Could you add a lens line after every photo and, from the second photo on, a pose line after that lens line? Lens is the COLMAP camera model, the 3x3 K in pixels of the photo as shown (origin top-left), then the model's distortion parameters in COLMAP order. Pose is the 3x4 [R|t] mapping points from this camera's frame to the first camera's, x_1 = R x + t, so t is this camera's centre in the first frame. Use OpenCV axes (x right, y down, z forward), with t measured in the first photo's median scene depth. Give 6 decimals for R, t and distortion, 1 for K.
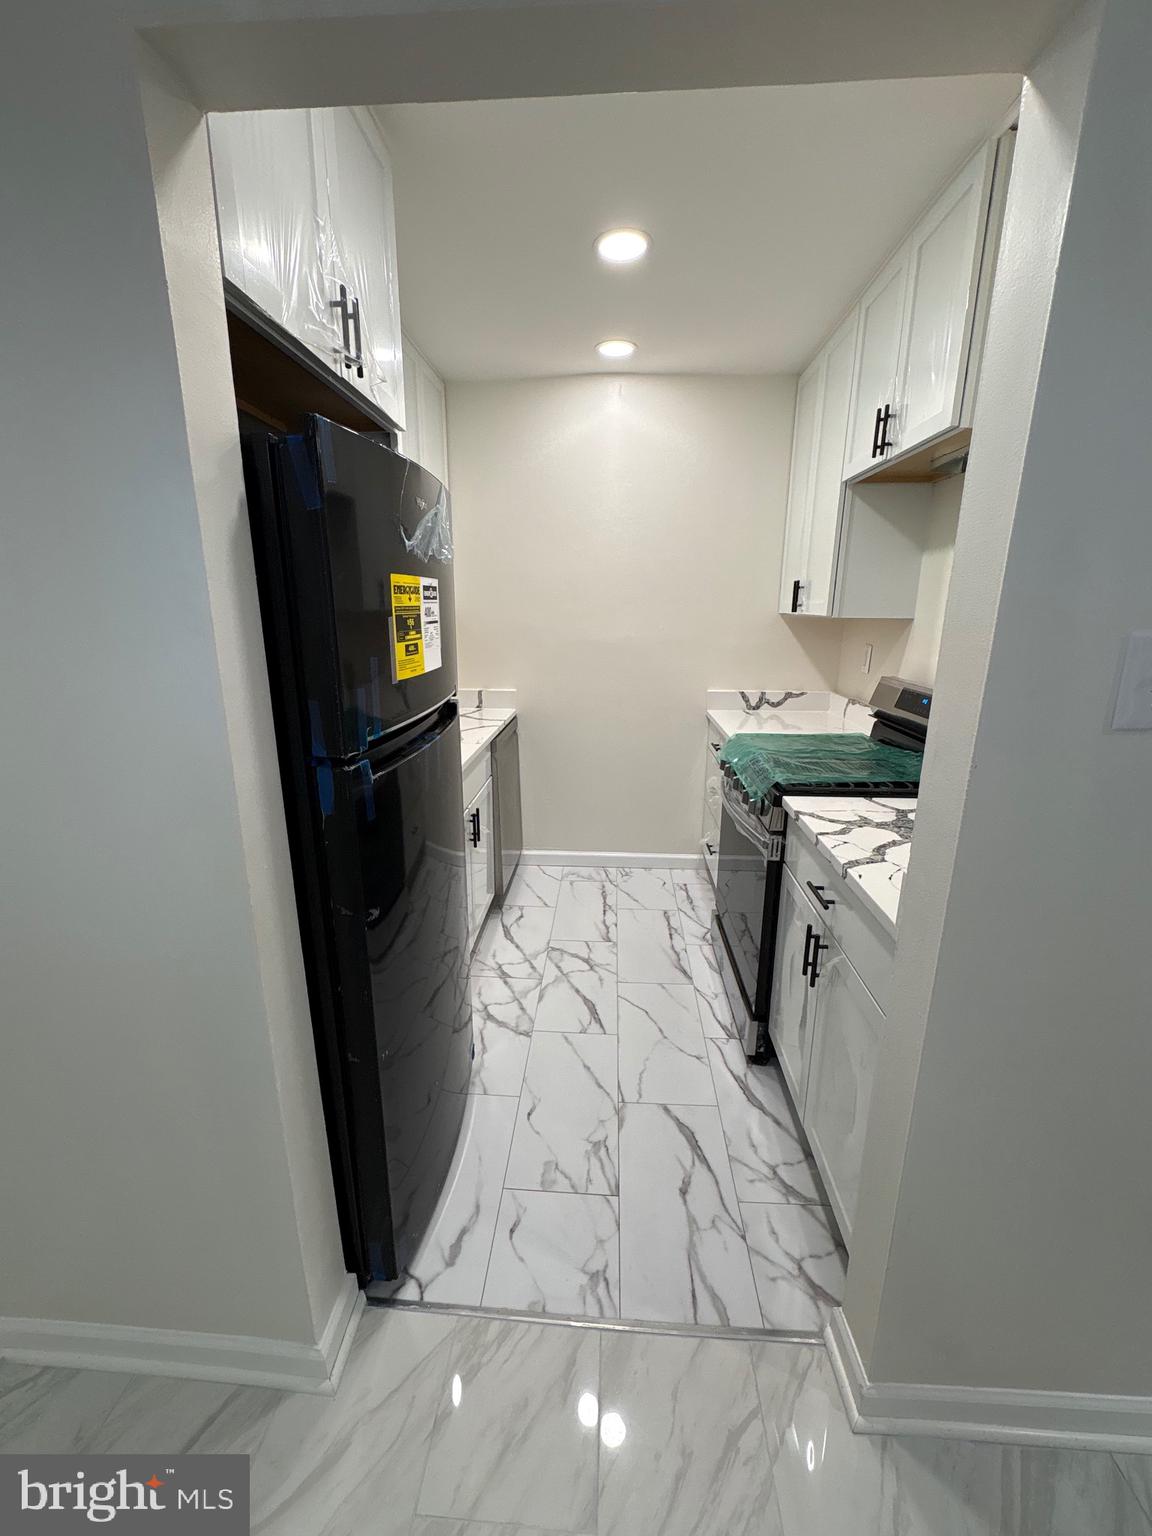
lens RADIAL K [[610.4, 0, 576.0], [0, 610.4, 768.0], [0, 0, 1]] dist [-0.003261, 0.000821]
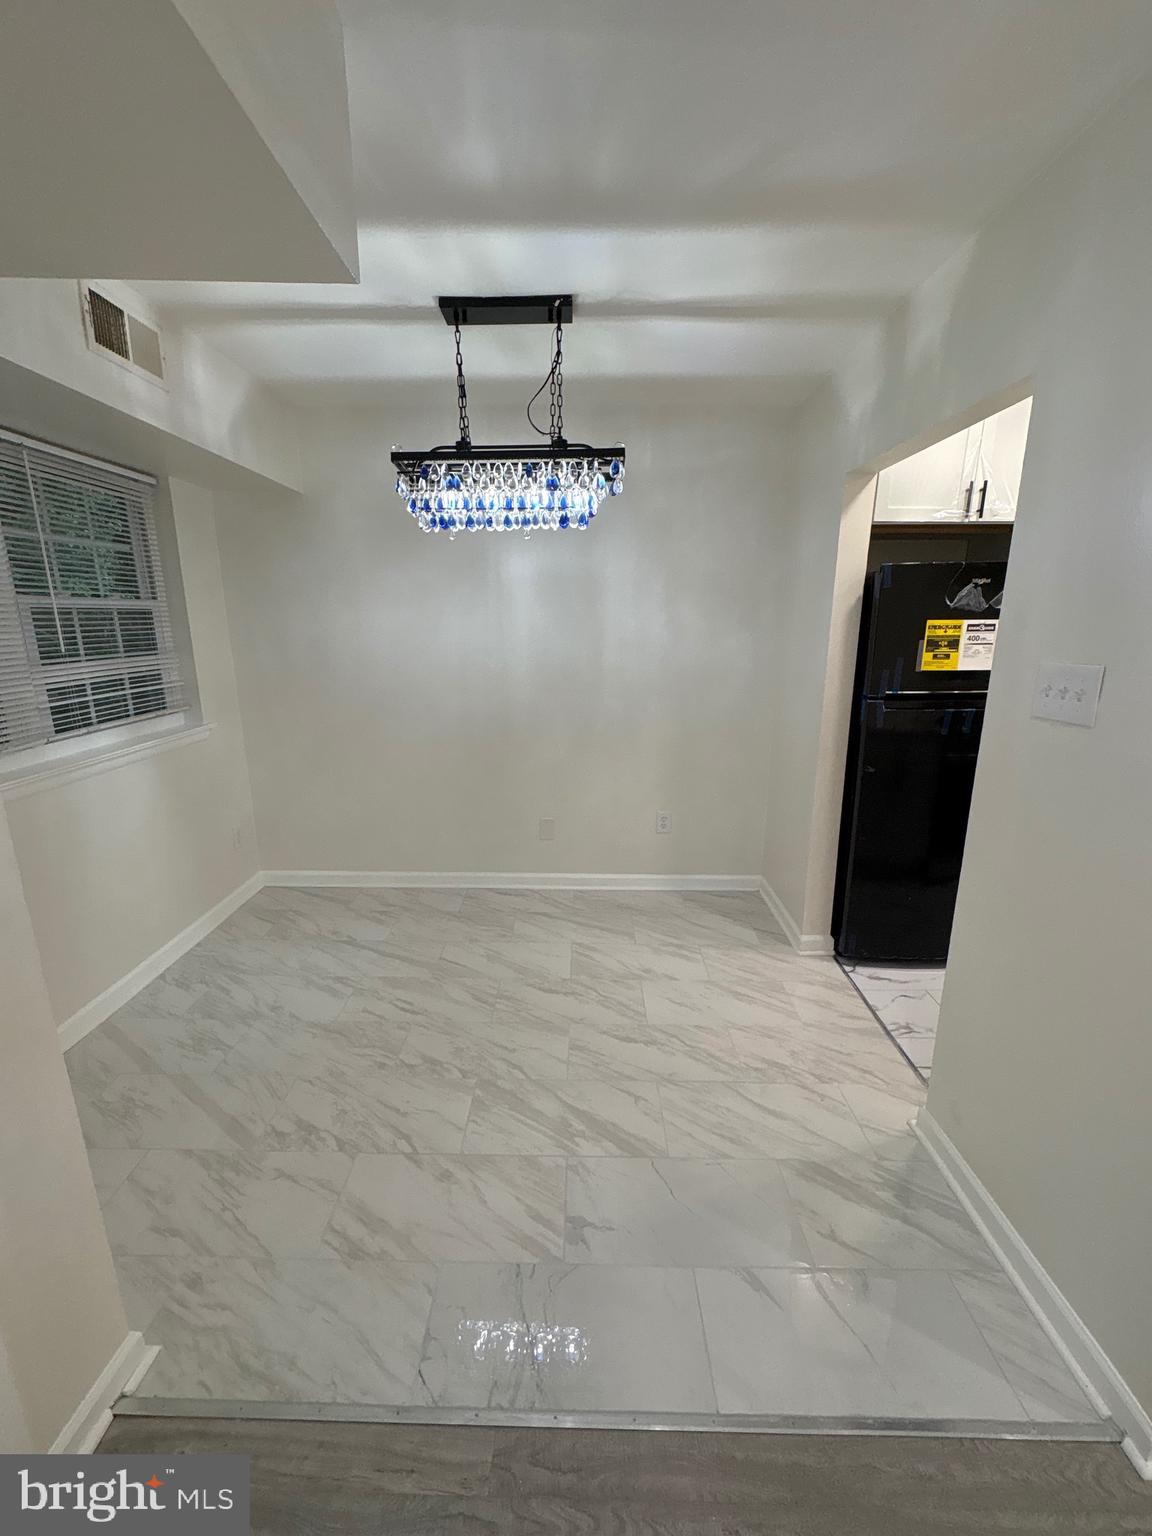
lens RADIAL K [[610.4, 0, 576.0], [0, 610.4, 768.0], [0, 0, 1]] dist [-0.003261, 0.000821]
pose [[0.047913, 0.230184, -0.971967, 1.638216], [-0.246864, 0.945626, 0.211776, 0.021182], [0.967865, 0.229797, 0.102132, -0.263444]]
